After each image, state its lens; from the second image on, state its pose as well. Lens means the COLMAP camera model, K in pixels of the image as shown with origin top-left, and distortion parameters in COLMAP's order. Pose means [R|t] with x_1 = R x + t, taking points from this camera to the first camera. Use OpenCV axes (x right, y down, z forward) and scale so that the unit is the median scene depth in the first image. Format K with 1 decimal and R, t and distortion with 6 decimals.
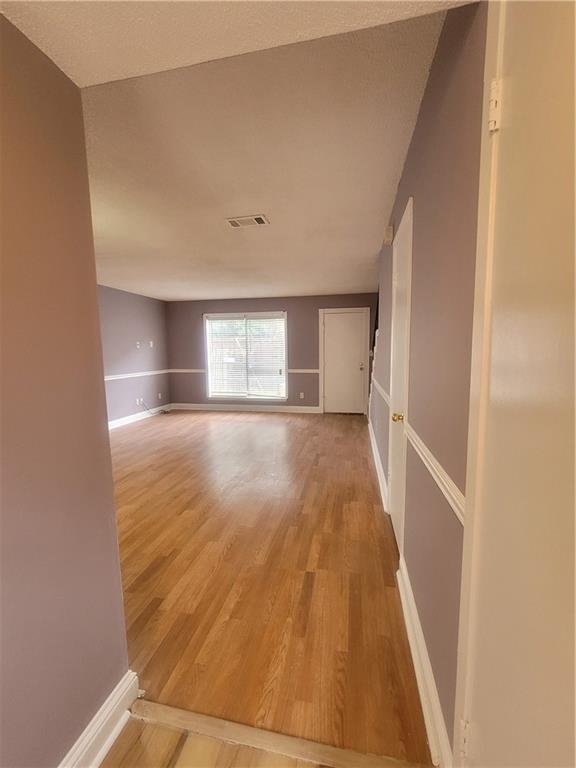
lens RADIAL K [[311.6, 0, 292.4], [0, 311.6, 389.7], [0, 0, 1]] dist [-0.007513, 0.001406]
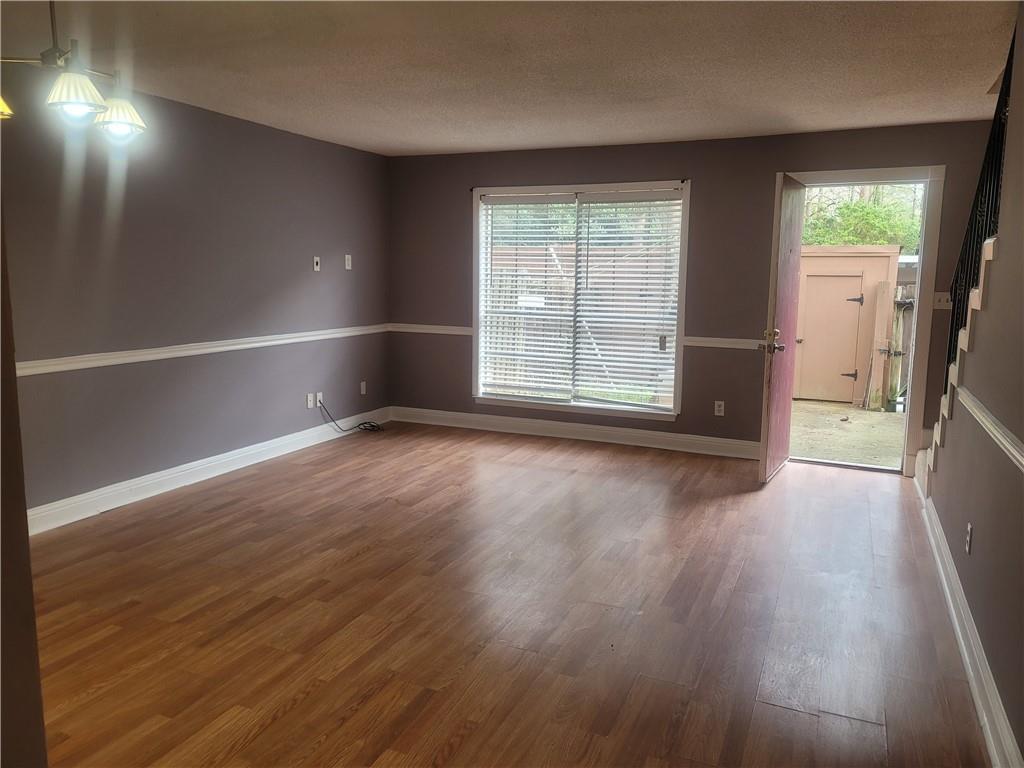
lens RADIAL K [[746.7, 0, 517.6], [0, 746.7, 378.0], [0, 0, 1]] dist [0.046449, -0.022006]
pose [[0.975390, 0.053567, -0.213880, -0.017058], [-0.050630, 0.998533, 0.019189, -0.027090], [0.214594, -0.007888, 0.976671, 0.091269]]
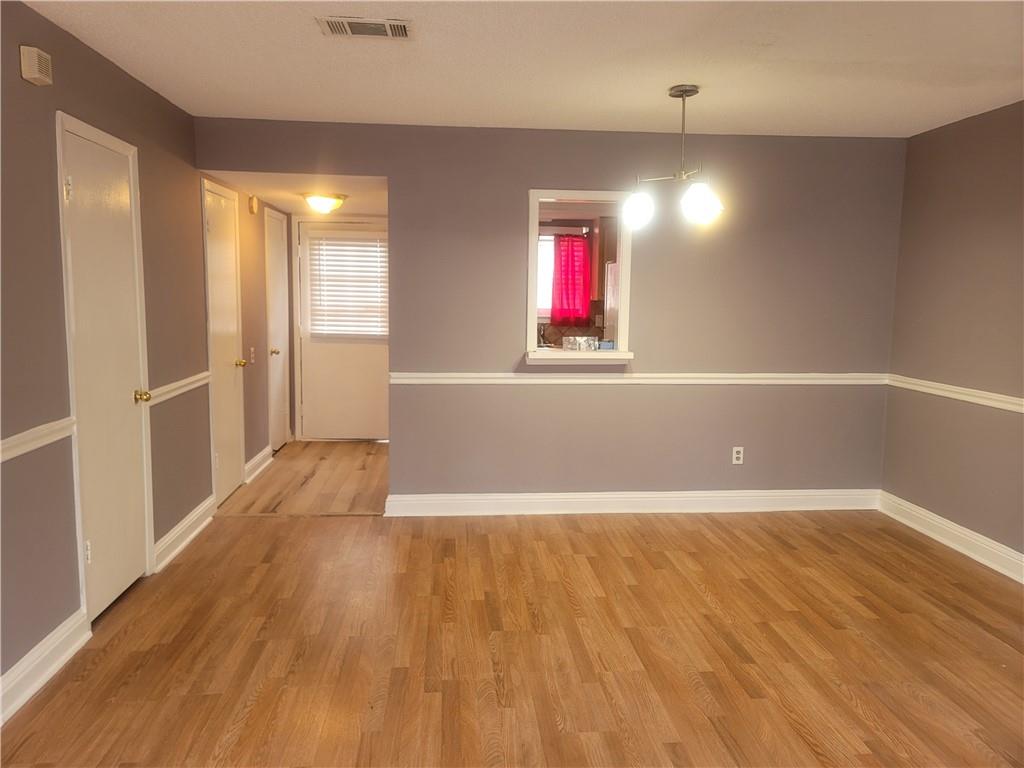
lens RADIAL K [[746.7, 0, 508.0], [0, 746.7, 380.3], [0, 0, 1]] dist [0.046449, -0.022006]
pose [[-0.963455, 0.035018, -0.265571, -0.018649], [-0.031405, 0.969815, 0.241811, -0.148445], [0.266023, 0.241314, -0.933273, 1.006888]]
